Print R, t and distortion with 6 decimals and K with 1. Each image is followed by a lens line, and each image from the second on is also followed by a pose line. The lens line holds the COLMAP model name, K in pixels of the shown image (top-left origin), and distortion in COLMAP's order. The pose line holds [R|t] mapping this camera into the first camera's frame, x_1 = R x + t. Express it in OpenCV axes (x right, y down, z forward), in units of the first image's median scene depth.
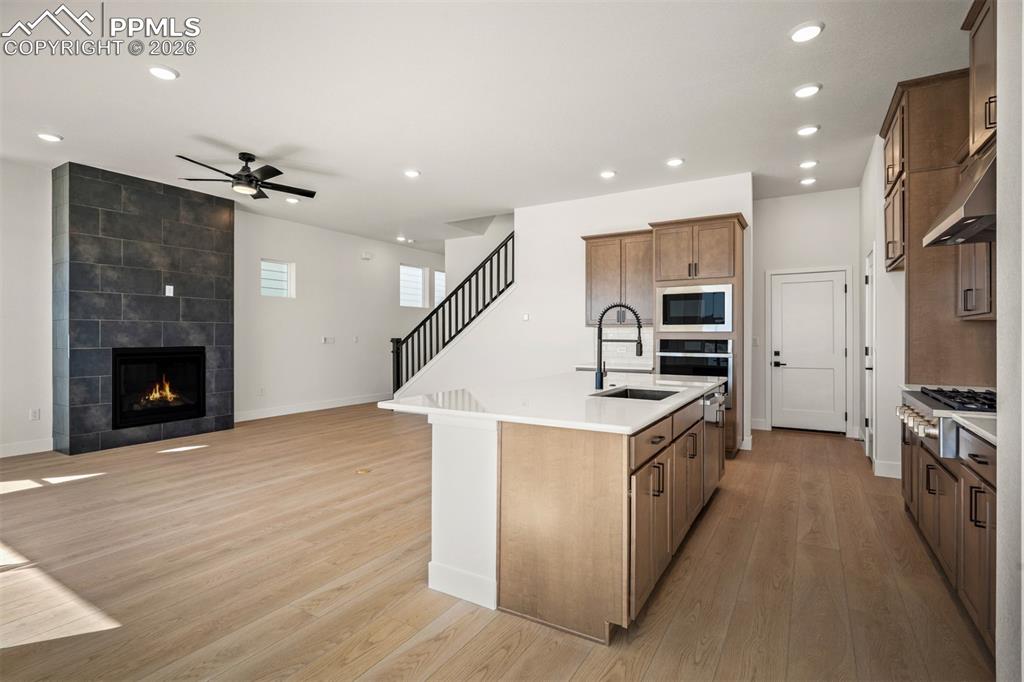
lens RADIAL K [[493.6, 0, 512.0], [0, 493.6, 341.0], [0, 0, 1]] dist [0.000227, 0.000074]
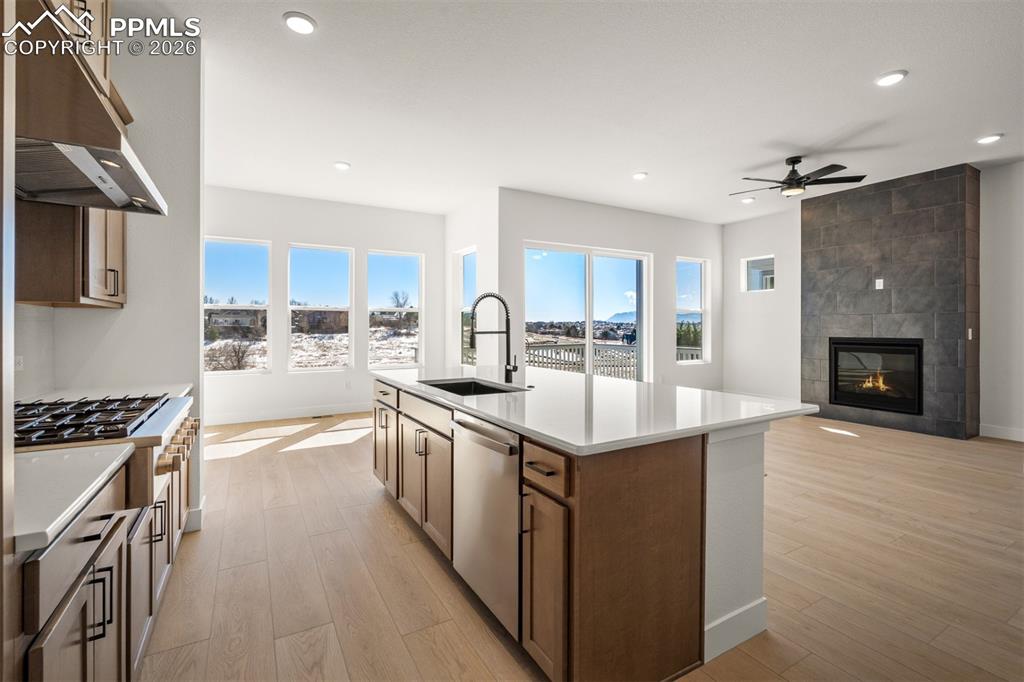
lens RADIAL K [[460.3, 0, 509.7], [0, 460.3, 330.1], [0, 0, 1]] dist [-0.001056, -0.000157]
pose [[-0.488317, 0.007234, -0.872636, 0.533799], [-0.011854, 0.999818, 0.014922, -0.010426], [0.872586, 0.017631, -0.488143, 0.800594]]
